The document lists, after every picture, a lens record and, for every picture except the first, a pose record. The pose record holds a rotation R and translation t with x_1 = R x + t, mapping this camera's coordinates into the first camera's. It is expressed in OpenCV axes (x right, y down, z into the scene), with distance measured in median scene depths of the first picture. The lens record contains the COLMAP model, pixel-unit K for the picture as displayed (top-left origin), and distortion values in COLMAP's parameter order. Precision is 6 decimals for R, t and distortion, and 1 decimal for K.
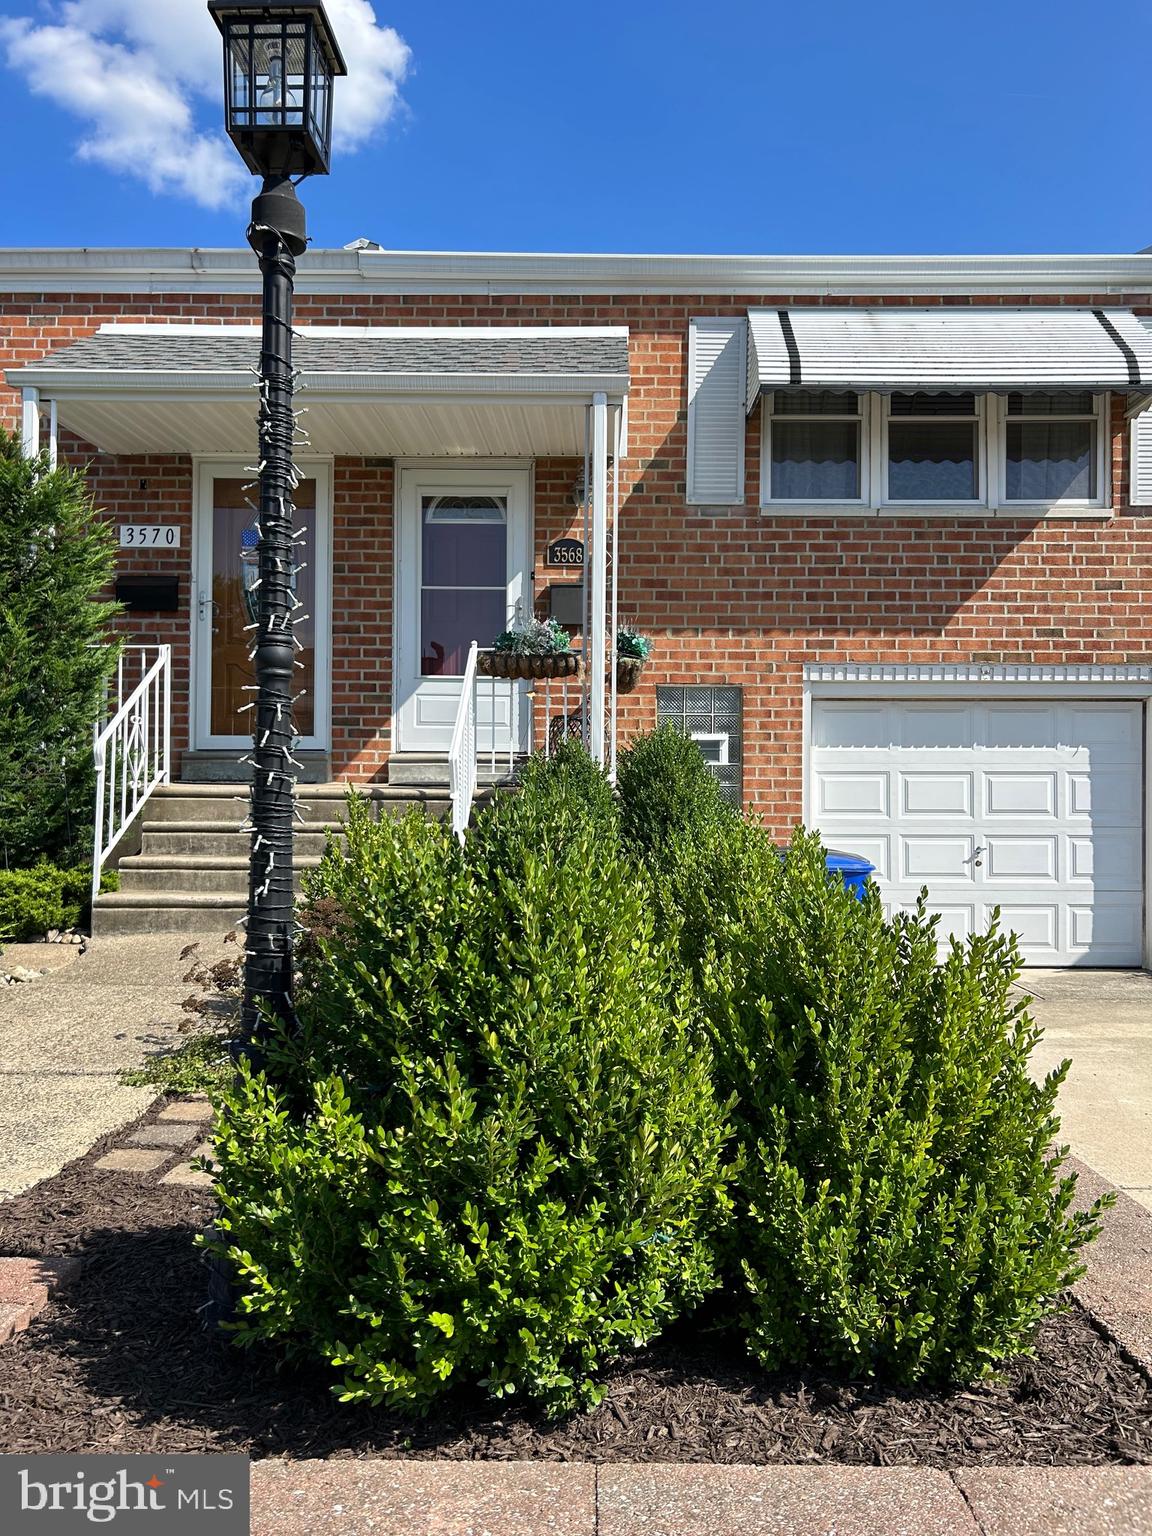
lens RADIAL K [[1151.0, 0, 591.4], [0, 1151.0, 778.1], [0, 0, 1]] dist [0.049440, -0.062341]
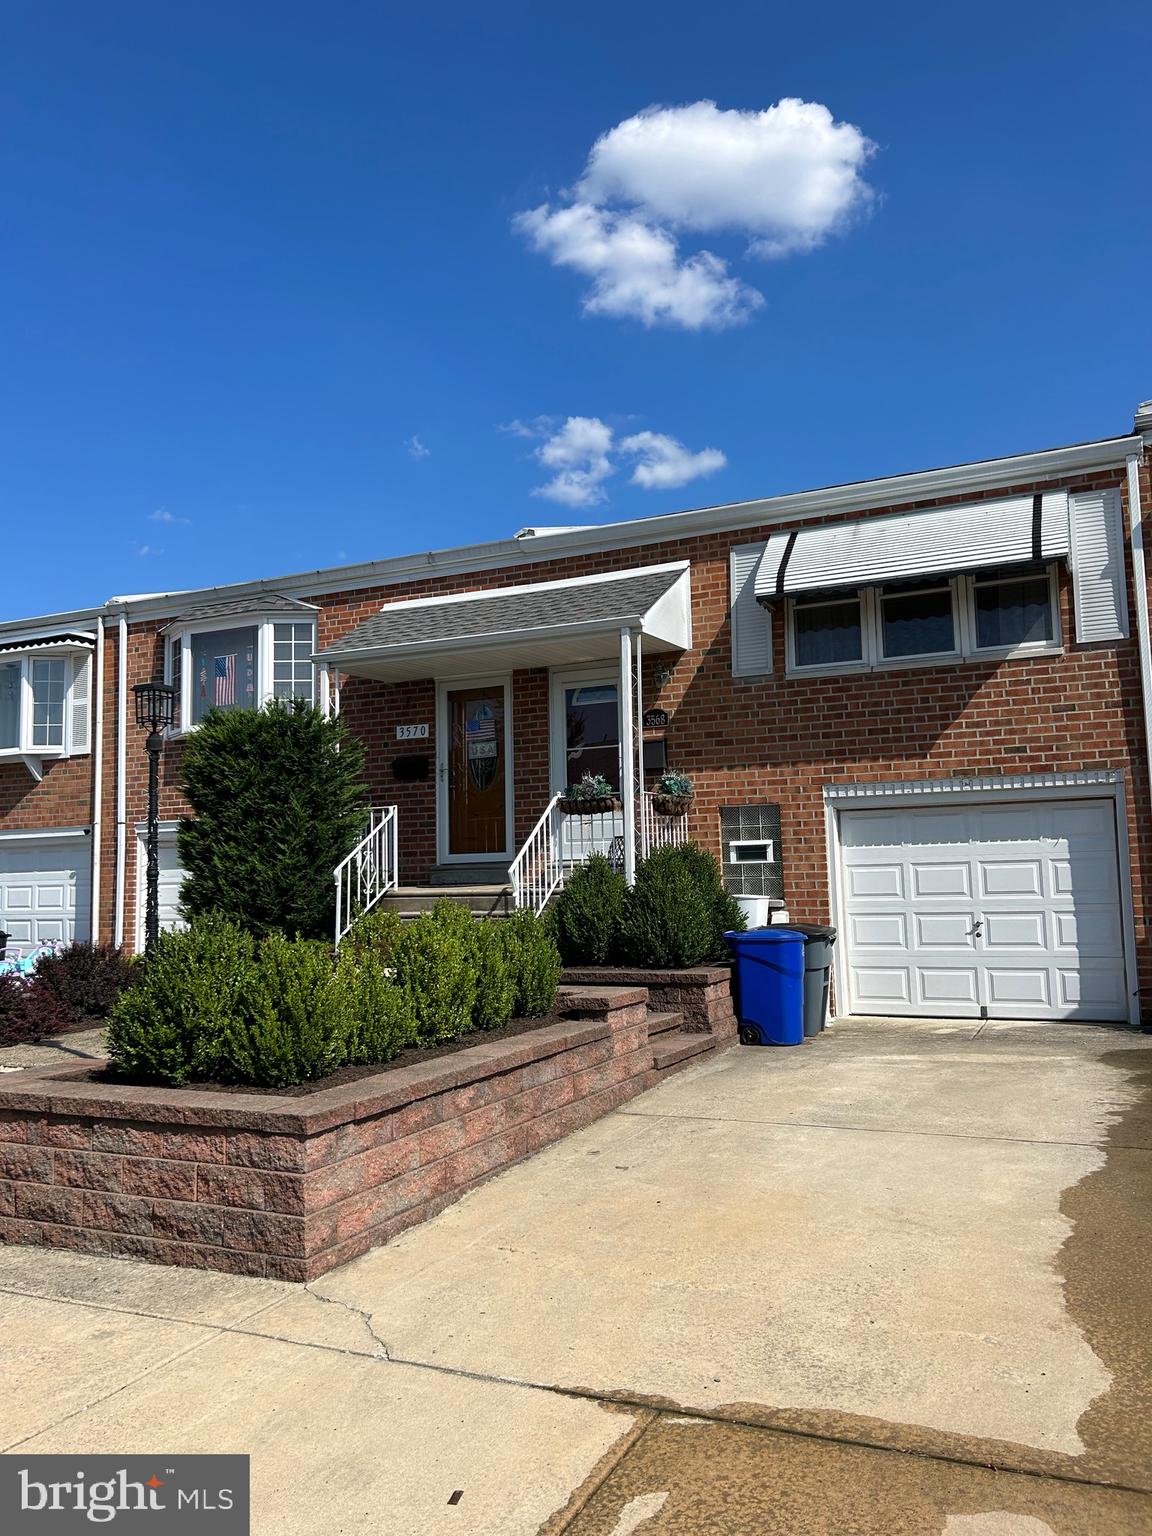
lens RADIAL K [[1151.0, 0, 578.3], [0, 1151.0, 771.0], [0, 0, 1]] dist [0.049440, -0.062341]
pose [[0.905460, -0.066623, -0.419171, 0.489550], [0.034753, 0.995925, -0.083221, -0.013984], [0.423007, 0.060786, 0.904085, -0.337057]]
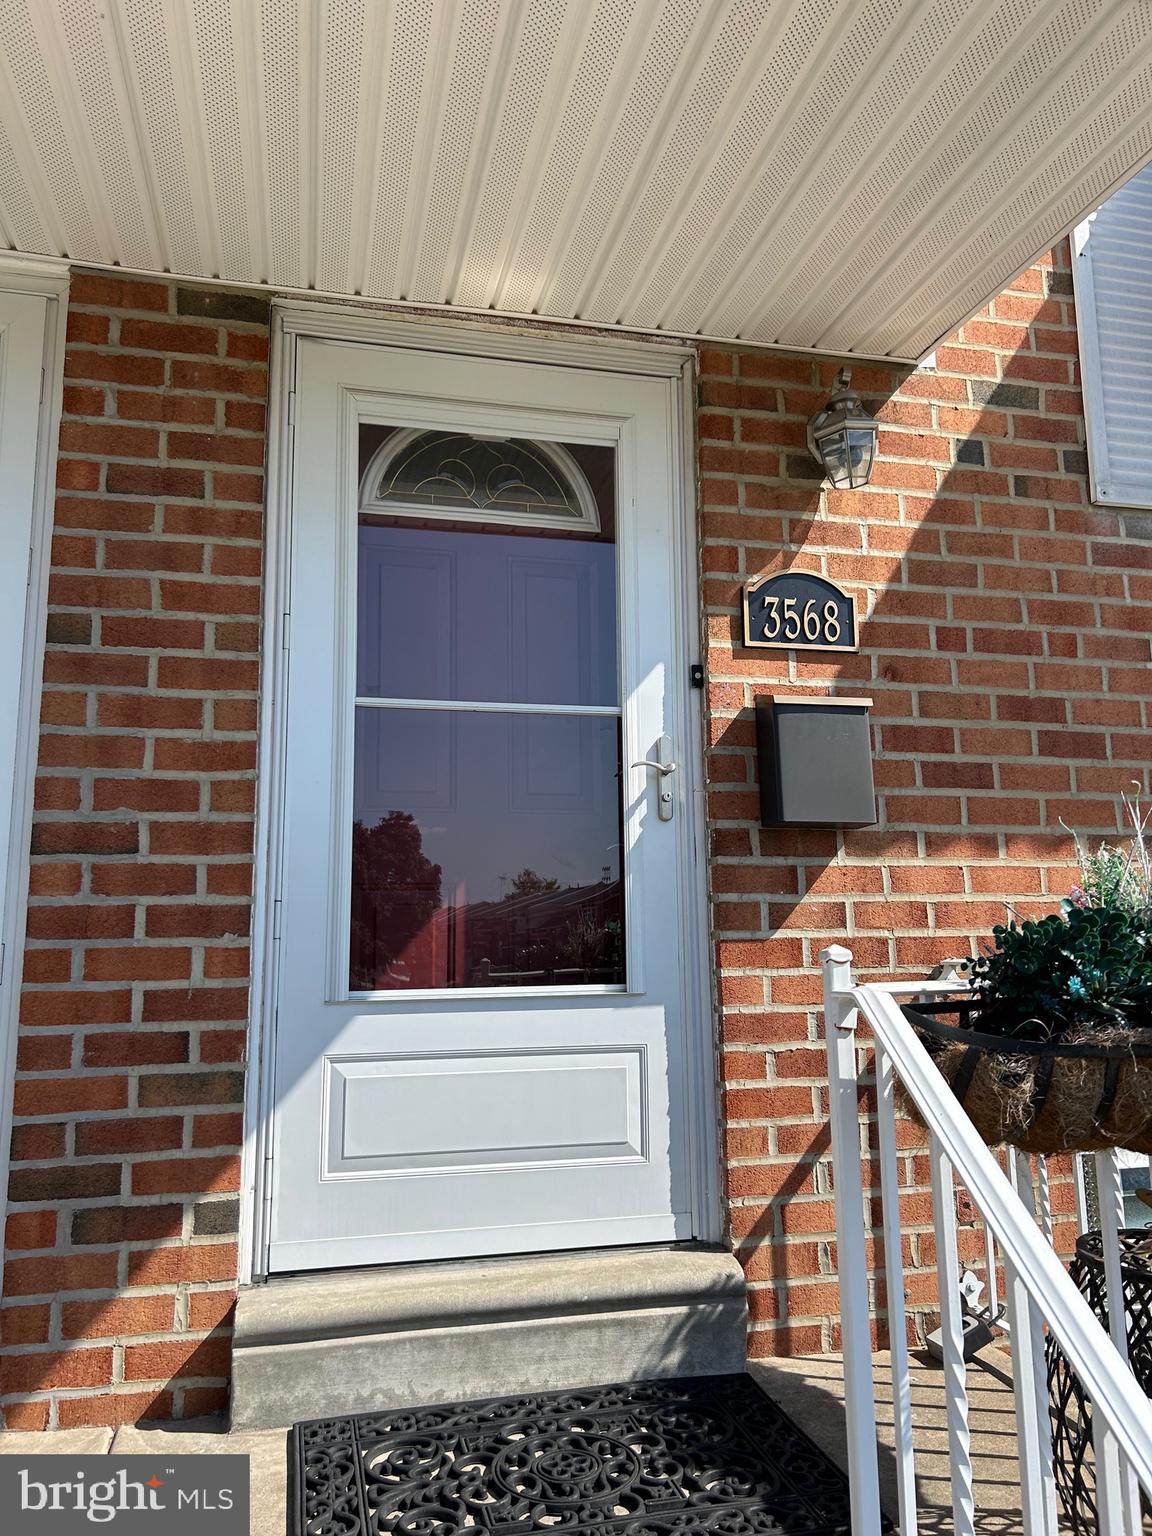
lens RADIAL K [[1151.0, 0, 589.2], [0, 1151.0, 746.0], [0, 0, 1]] dist [0.049440, -0.062341]
pose [[0.966624, 0.022426, 0.255217, -0.166279], [0.018286, 0.987582, -0.156038, -0.104787], [-0.255547, 0.155497, 0.954210, 0.695863]]
